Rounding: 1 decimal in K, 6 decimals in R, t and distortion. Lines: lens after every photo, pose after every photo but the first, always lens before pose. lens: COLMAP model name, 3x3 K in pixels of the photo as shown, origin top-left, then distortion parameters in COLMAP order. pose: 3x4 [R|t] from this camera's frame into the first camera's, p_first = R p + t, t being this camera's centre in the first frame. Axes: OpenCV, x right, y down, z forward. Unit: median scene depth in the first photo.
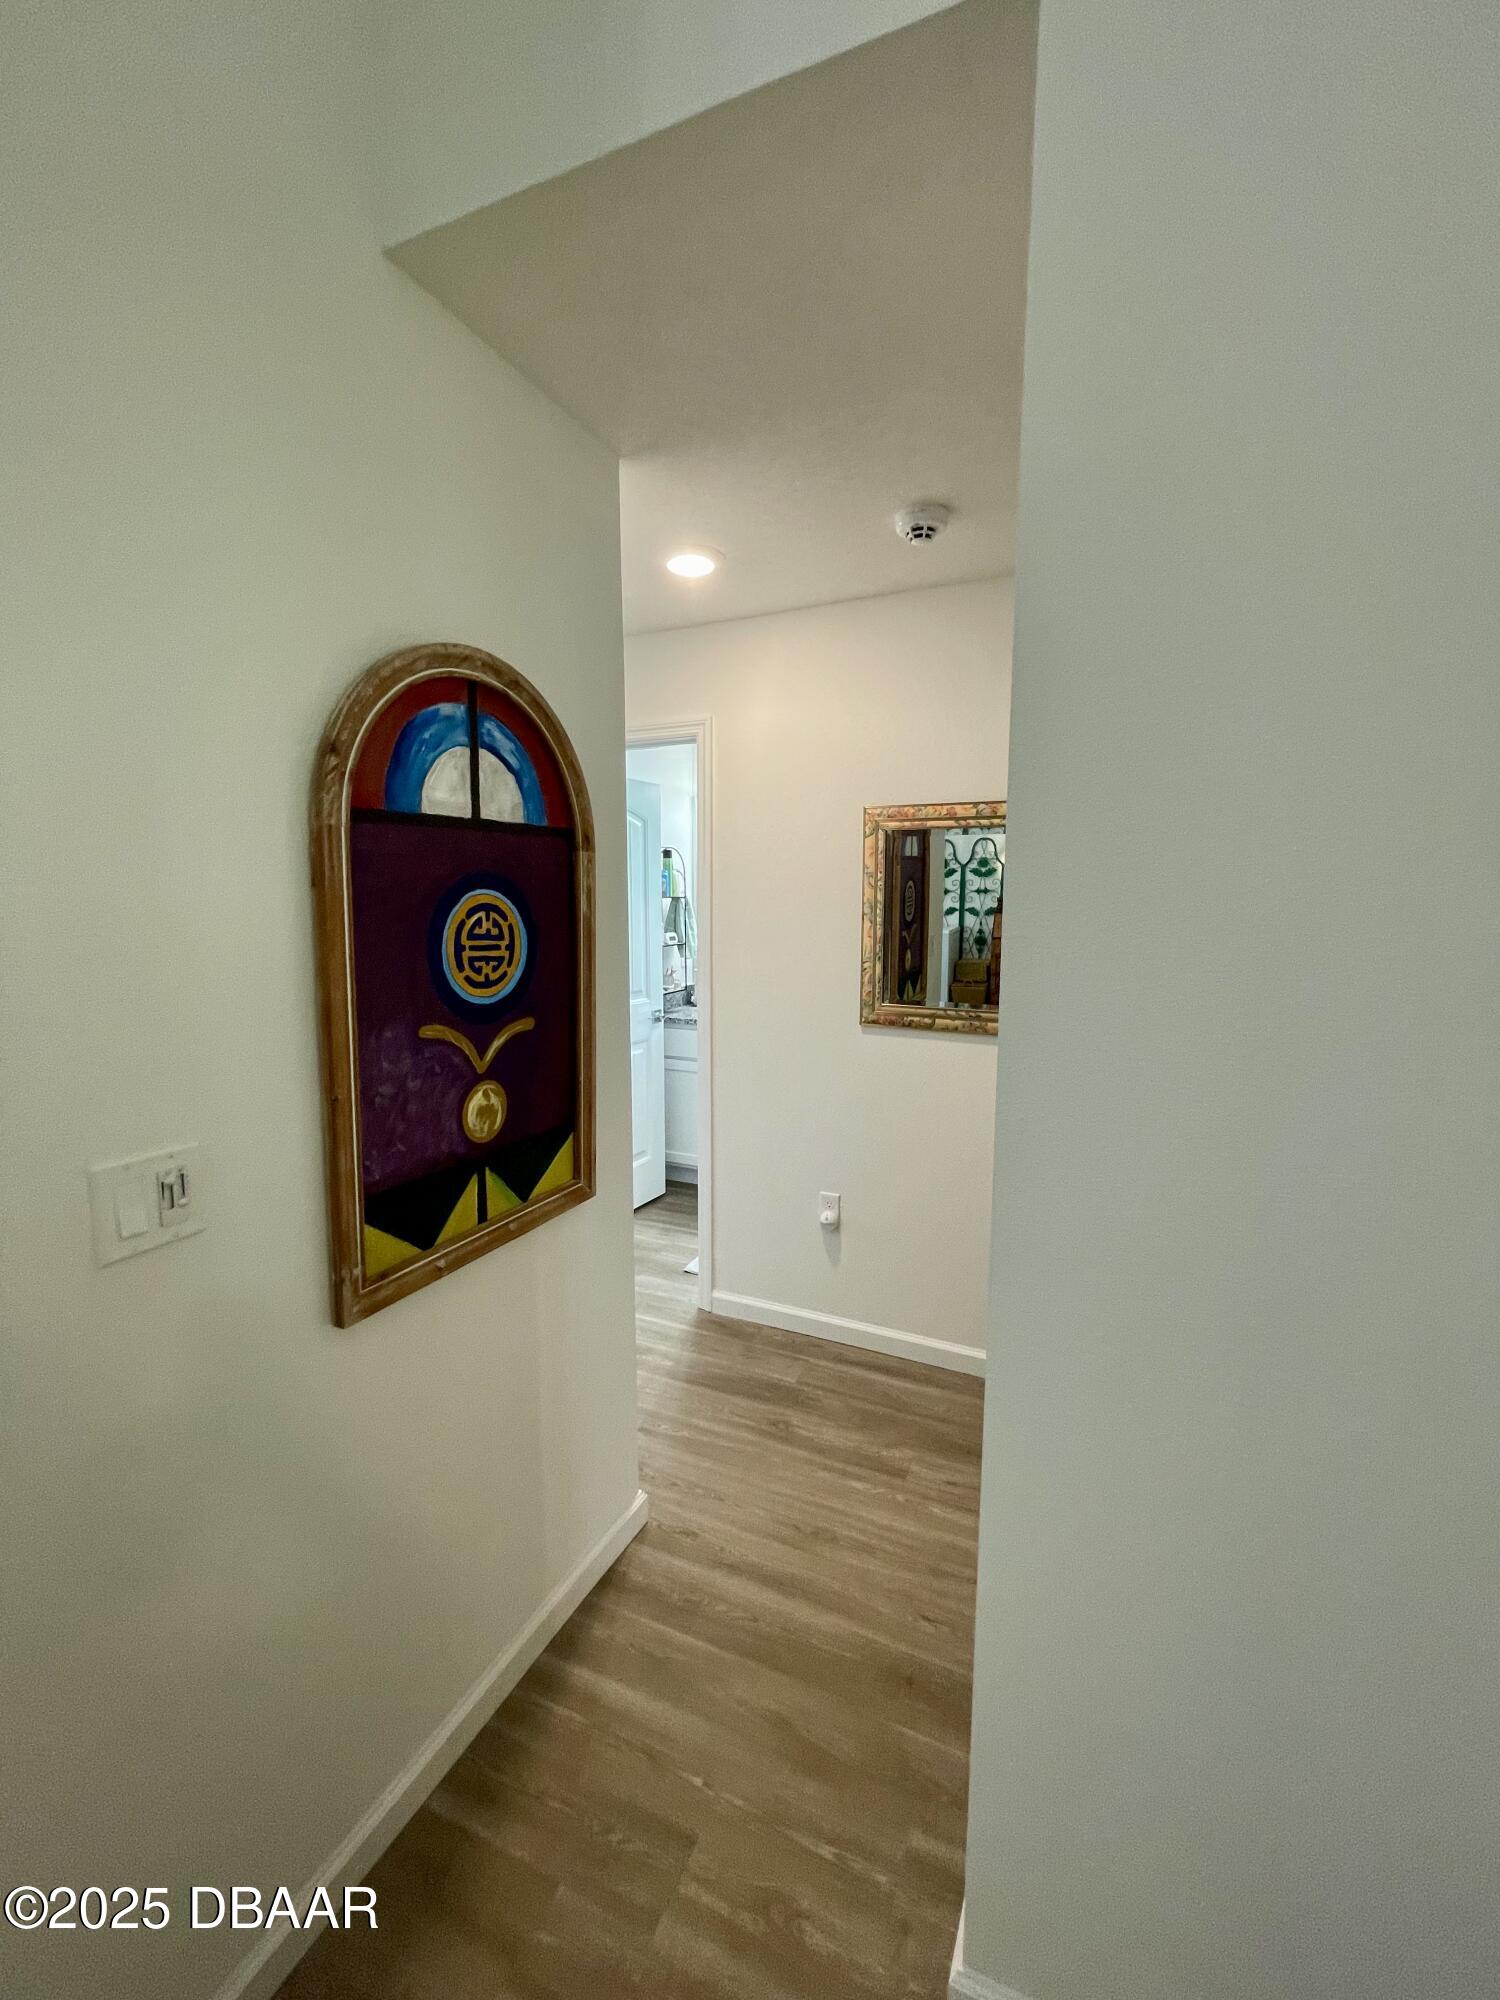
lens RADIAL K [[816.3, 0, 750.0], [0, 816.3, 1000.0], [0, 0, 1]] dist [-0.002639, 0.000673]
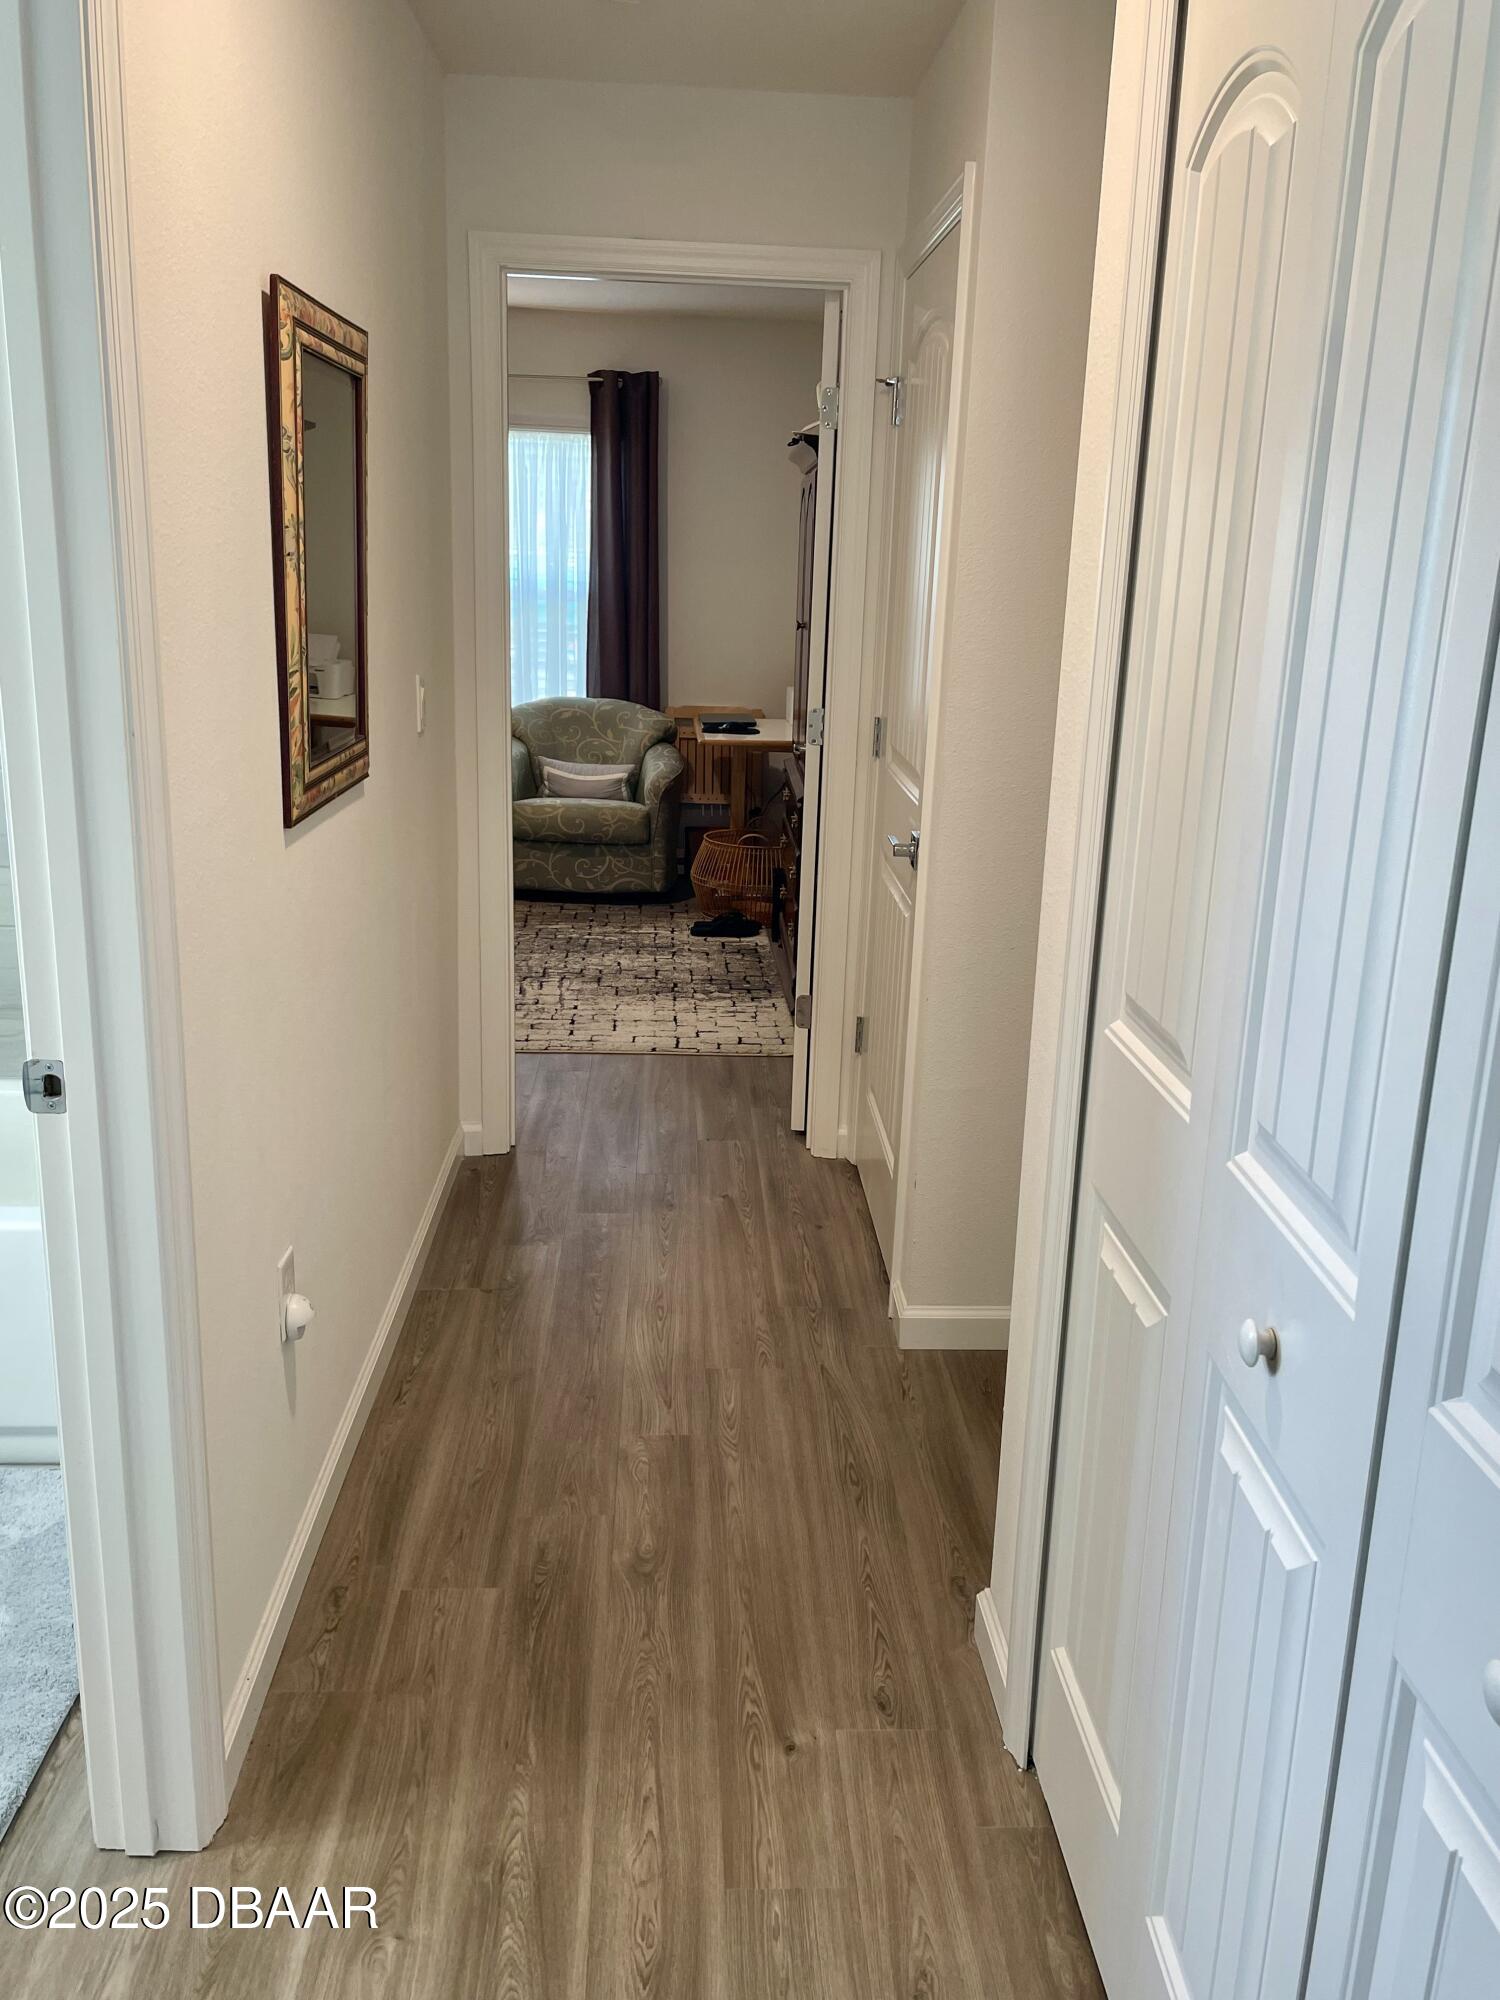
lens RADIAL K [[1660.1, 0, 750.0], [0, 1660.1, 1000.0], [0, 0, 1]] dist [0.001237, -0.000497]
pose [[-0.458057, -0.253611, 0.851977, -1.009120], [0.079759, 0.942846, 0.323542, -0.198793], [-0.885338, 0.216153, -0.411649, 1.630634]]
